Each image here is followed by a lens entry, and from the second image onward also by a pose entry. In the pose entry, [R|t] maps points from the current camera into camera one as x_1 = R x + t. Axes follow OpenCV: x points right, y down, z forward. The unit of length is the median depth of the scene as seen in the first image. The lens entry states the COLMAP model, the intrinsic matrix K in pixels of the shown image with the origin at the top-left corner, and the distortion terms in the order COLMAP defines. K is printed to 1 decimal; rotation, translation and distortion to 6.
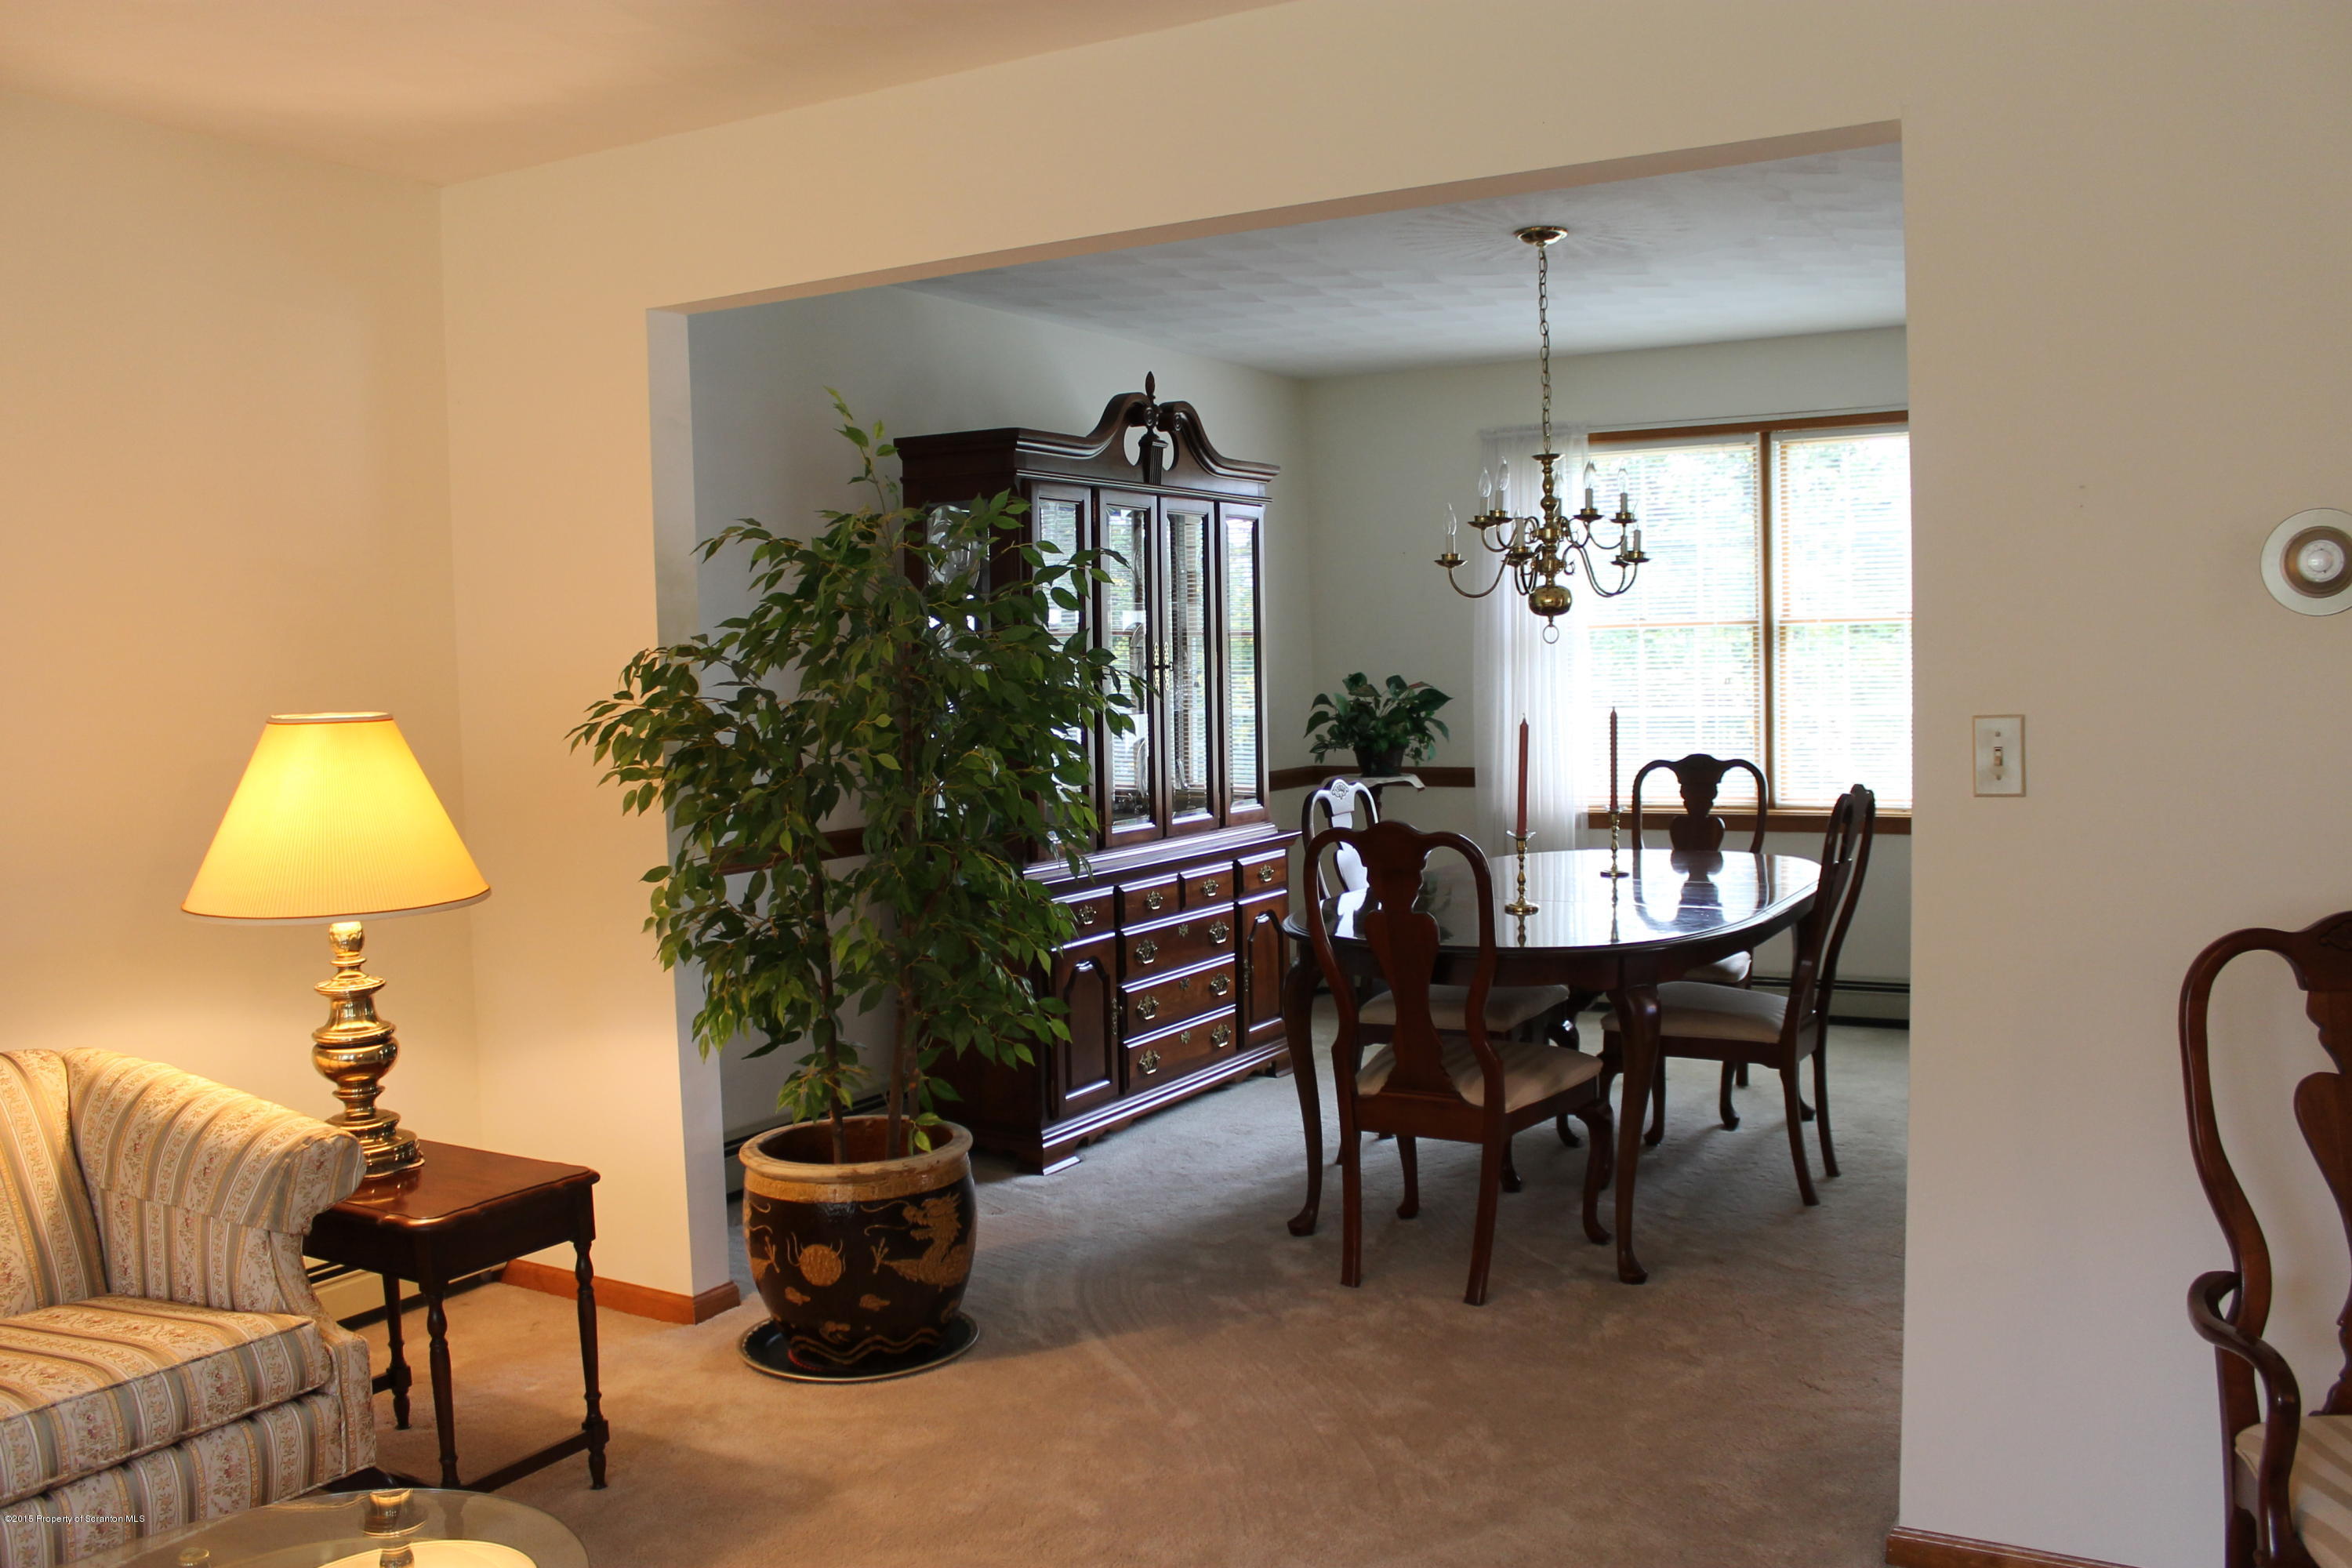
lens RADIAL K [[1969.3, 0, 1174.7], [0, 1969.3, 794.3], [0, 0, 1]] dist [-0.174055, 0.149303]
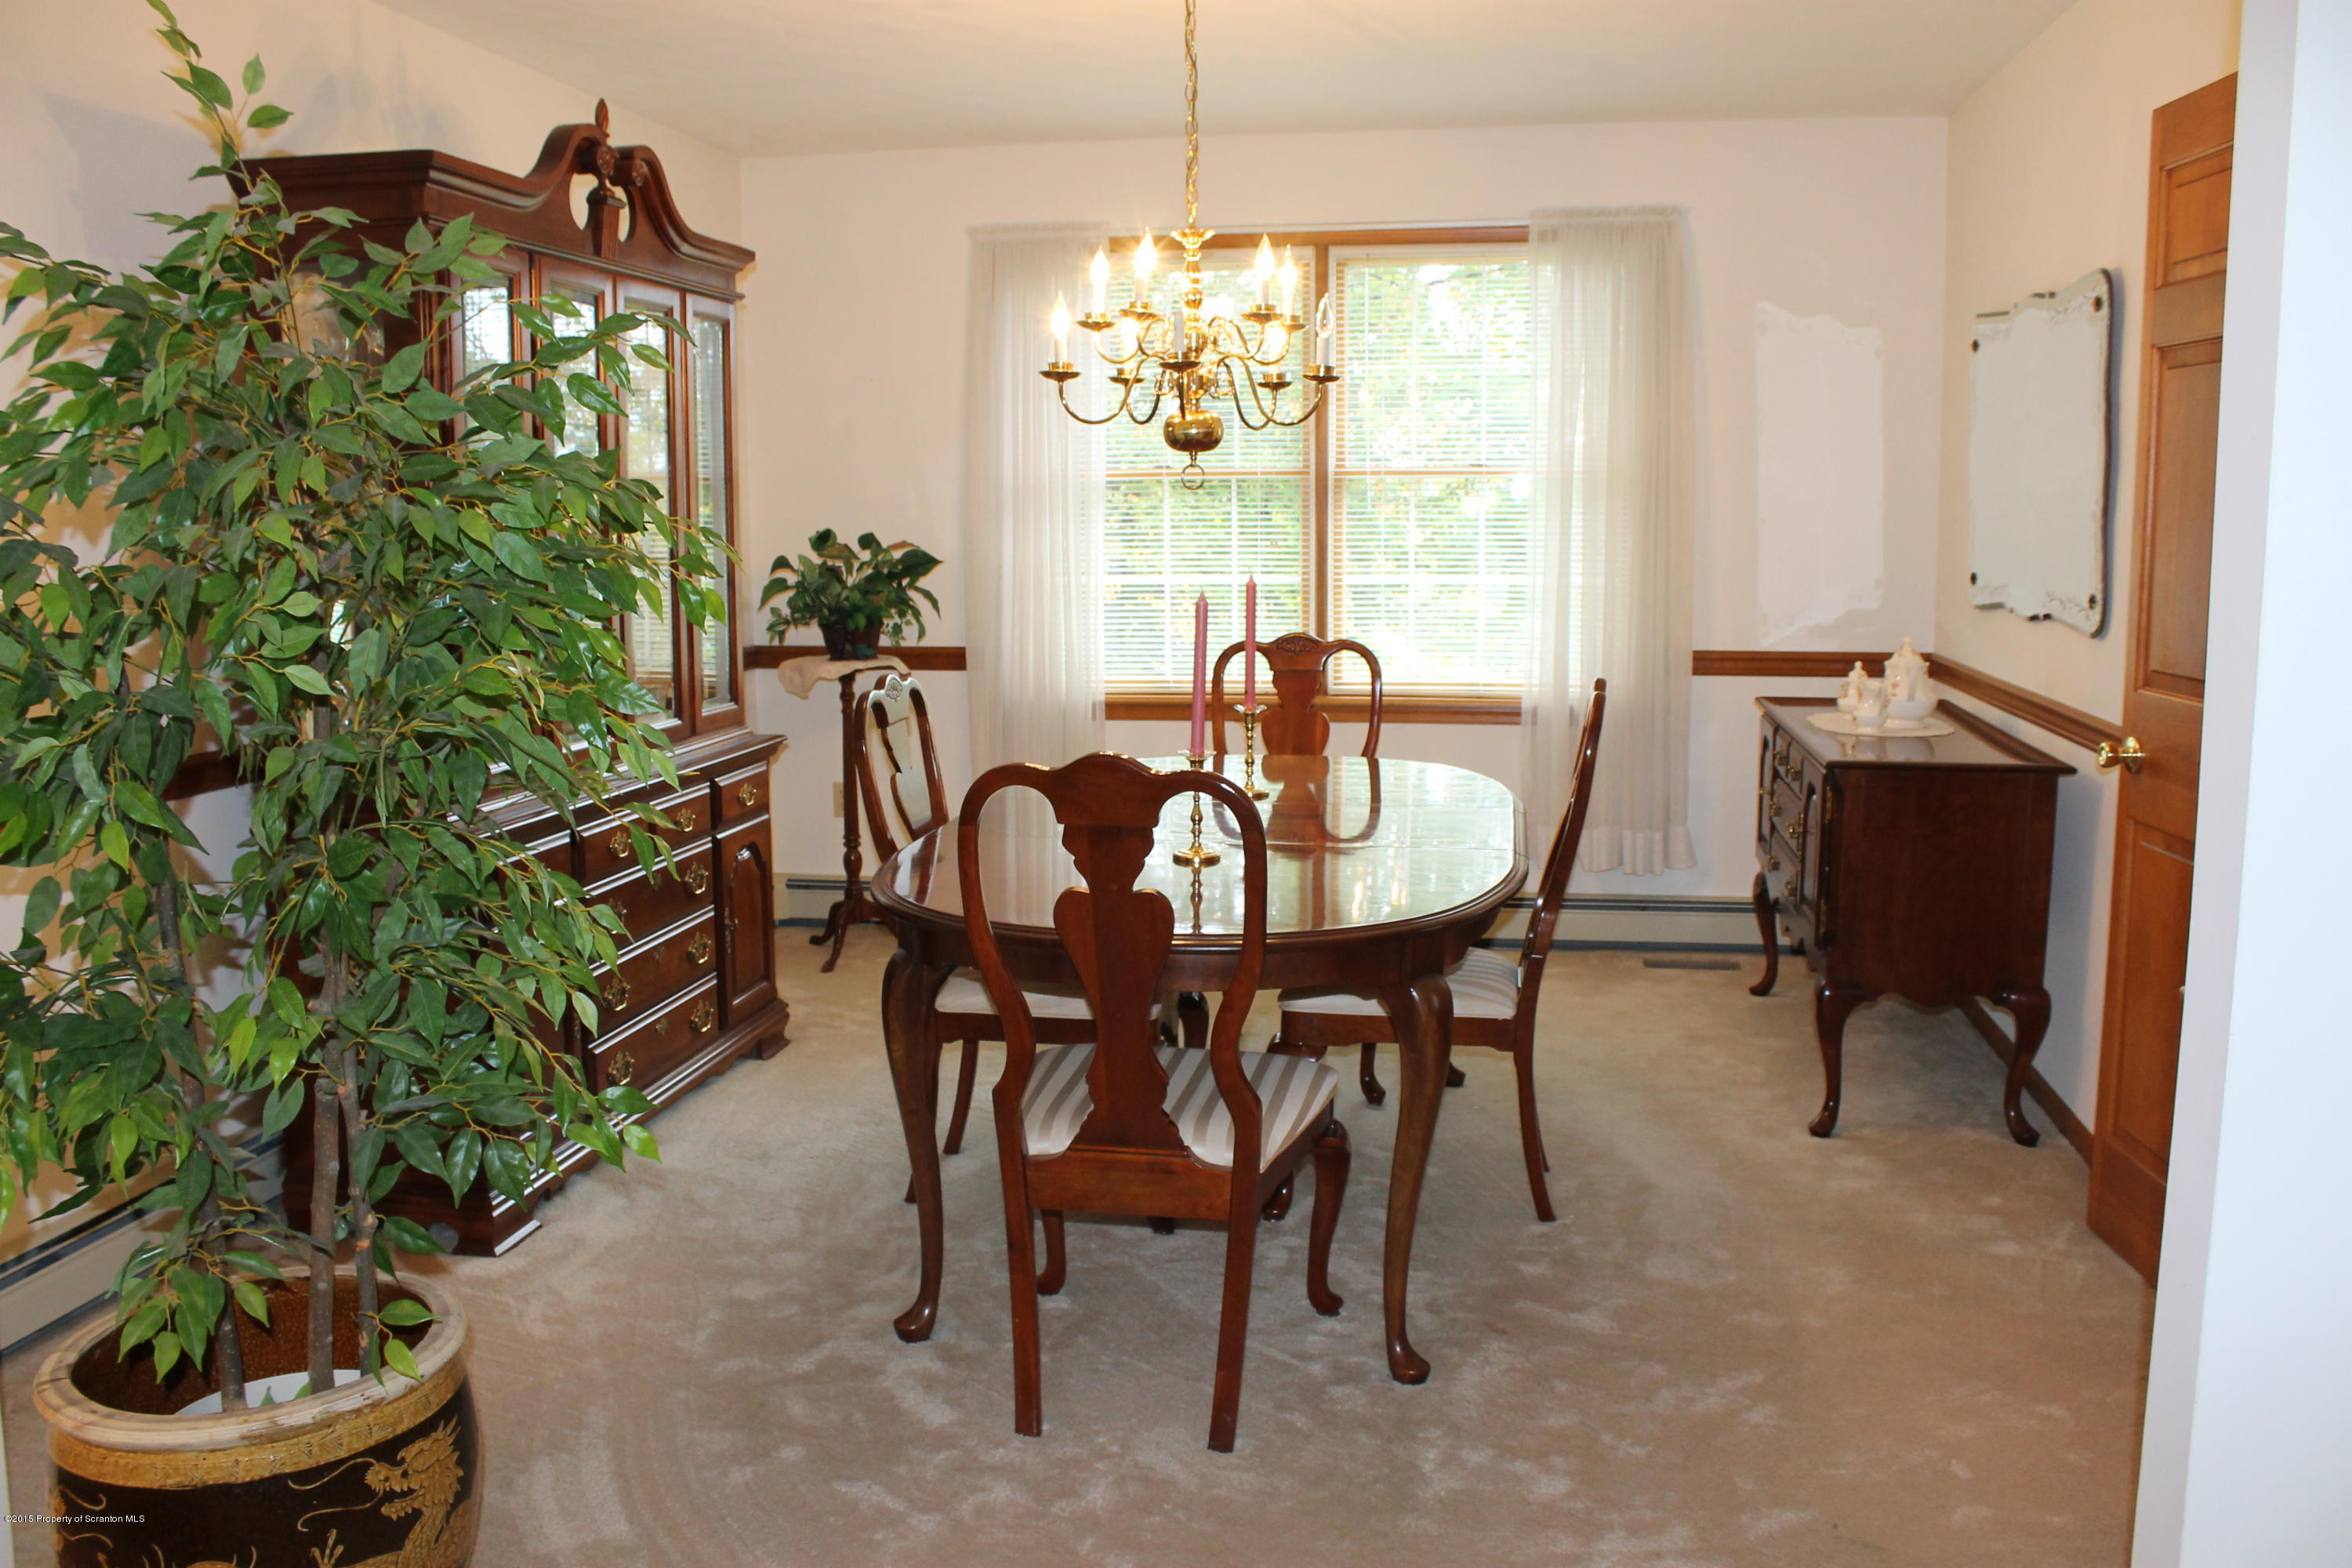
lens RADIAL K [[1969.3, 0, 1174.7], [0, 1969.3, 794.3], [0, 0, 1]] dist [-0.174055, 0.149303]
pose [[0.936141, -0.030976, 0.350257, -0.073168], [0.006330, 0.997435, 0.071292, -0.014570], [-0.351567, -0.064523, 0.933936, 0.288663]]
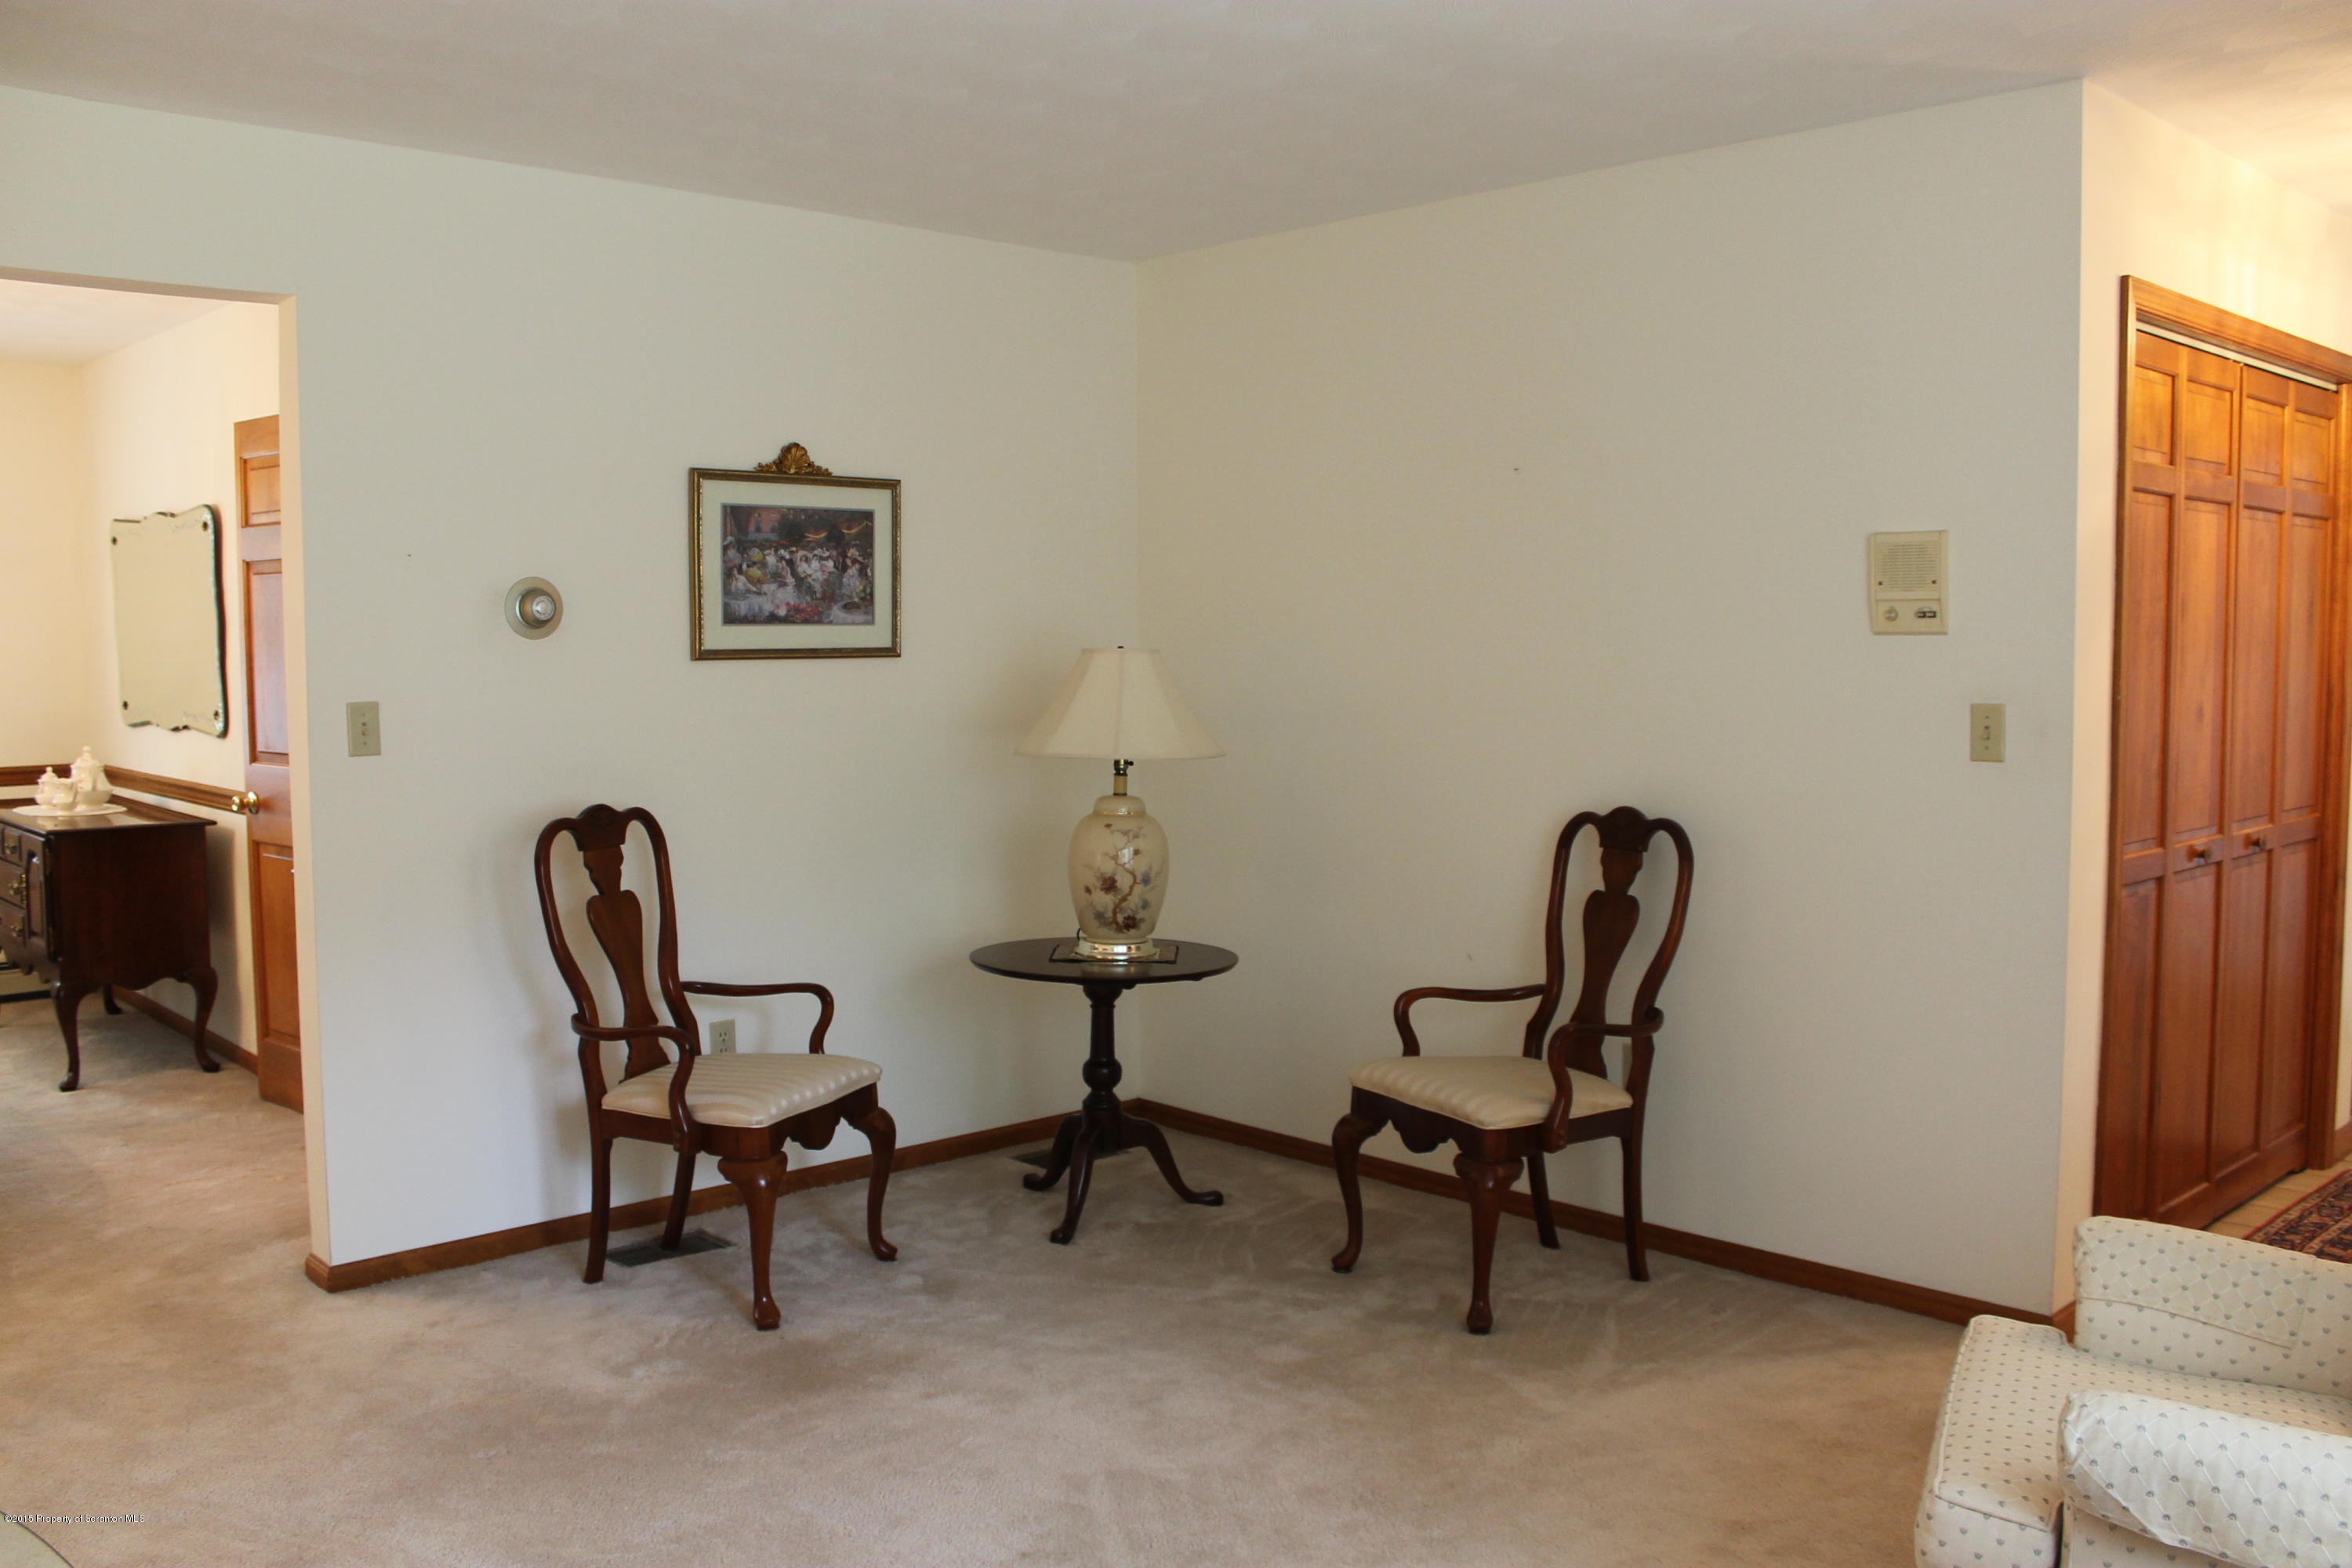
lens RADIAL K [[1969.3, 0, 1174.7], [0, 1969.3, 794.3], [0, 0, 1]] dist [-0.174055, 0.149303]
pose [[0.277352, -0.052711, 0.959321, -0.427207], [0.062804, 0.997353, 0.036643, 0.008308], [-0.958714, 0.050086, 0.279928, -0.020391]]
